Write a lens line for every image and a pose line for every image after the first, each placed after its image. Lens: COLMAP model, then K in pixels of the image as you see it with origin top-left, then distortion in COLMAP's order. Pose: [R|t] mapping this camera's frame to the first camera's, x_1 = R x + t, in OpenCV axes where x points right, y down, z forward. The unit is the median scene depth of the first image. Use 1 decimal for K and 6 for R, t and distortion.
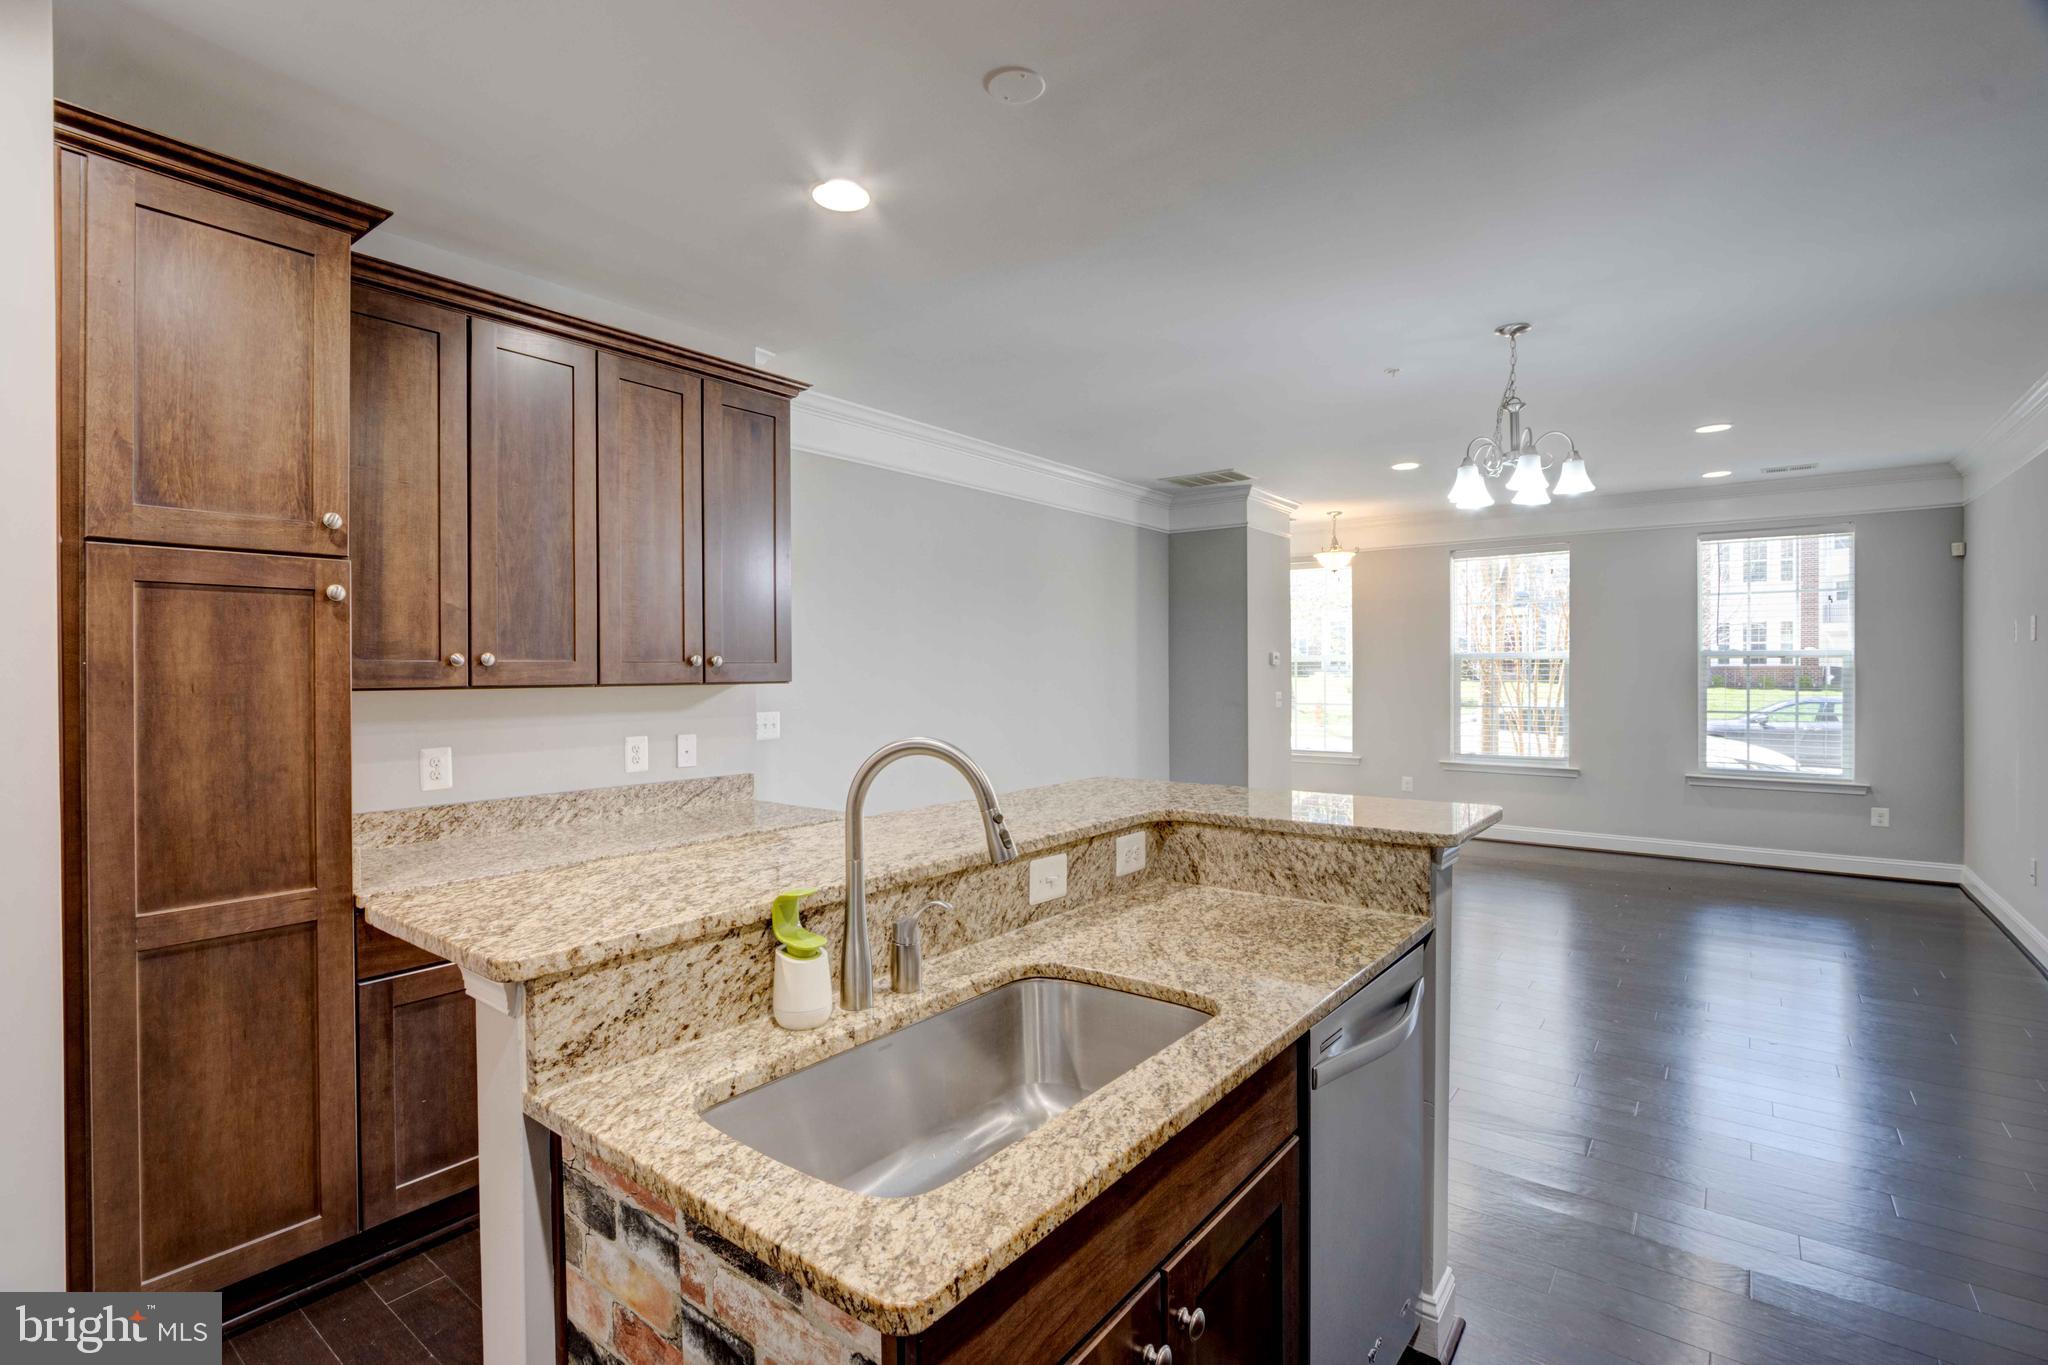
lens RADIAL K [[942.6, 0, 1007.1], [0, 942.6, 675.7], [0, 0, 1]] dist [-0.014170, 0.001239]
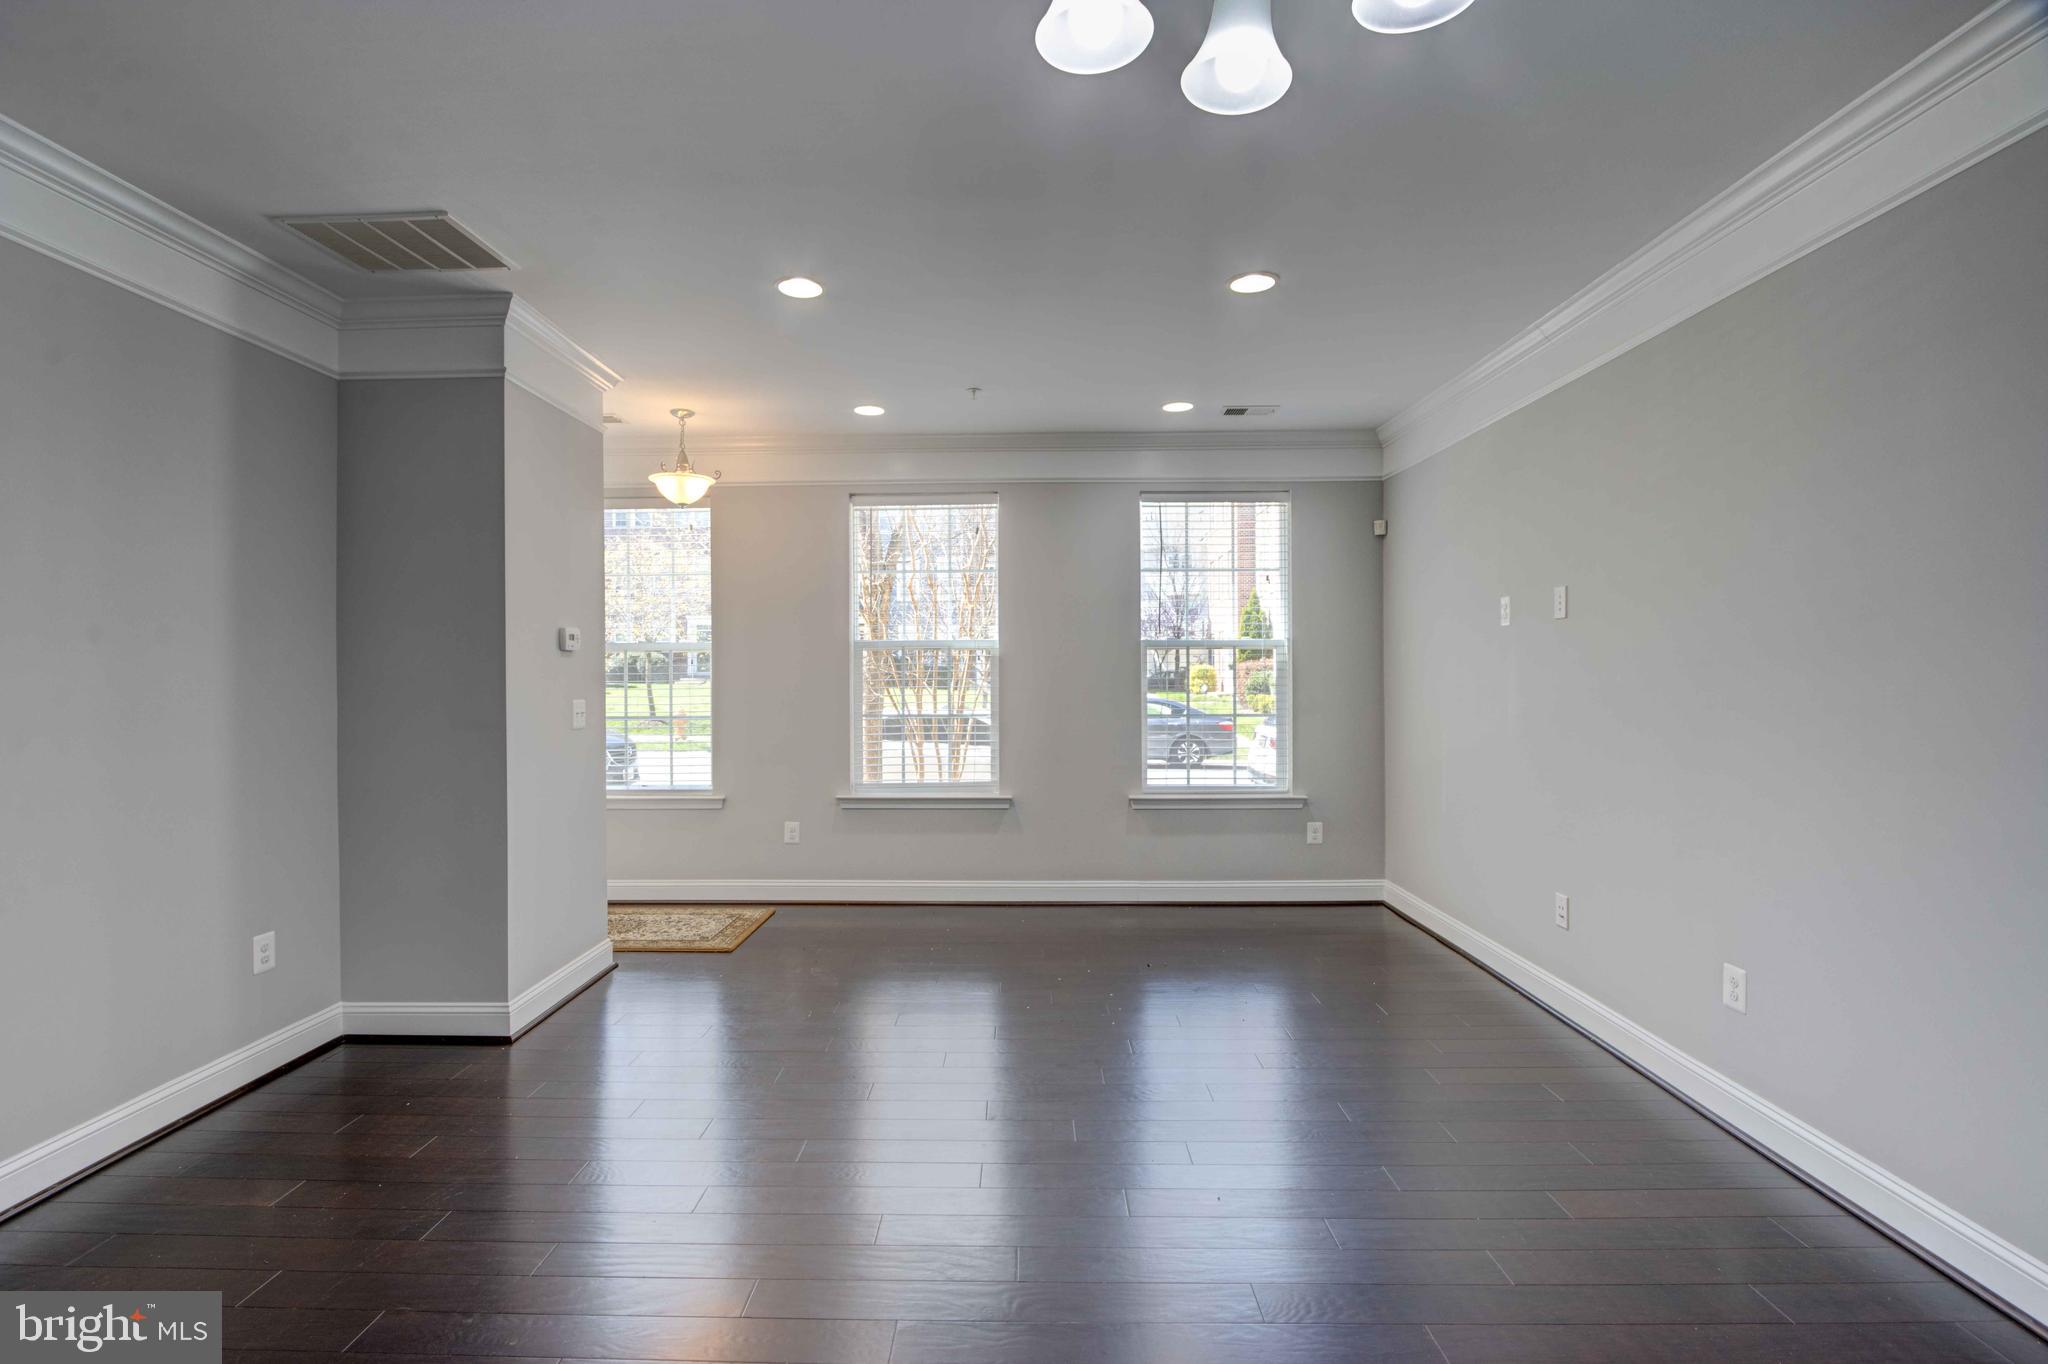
lens RADIAL K [[942.6, 0, 1007.1], [0, 942.6, 675.2], [0, 0, 1]] dist [-0.014170, 0.001239]
pose [[0.799940, -0.000327, 0.600080, 0.167821], [0.006650, 0.999943, -0.008319, 0.009619], [-0.600043, 0.010645, 0.799897, 0.428168]]
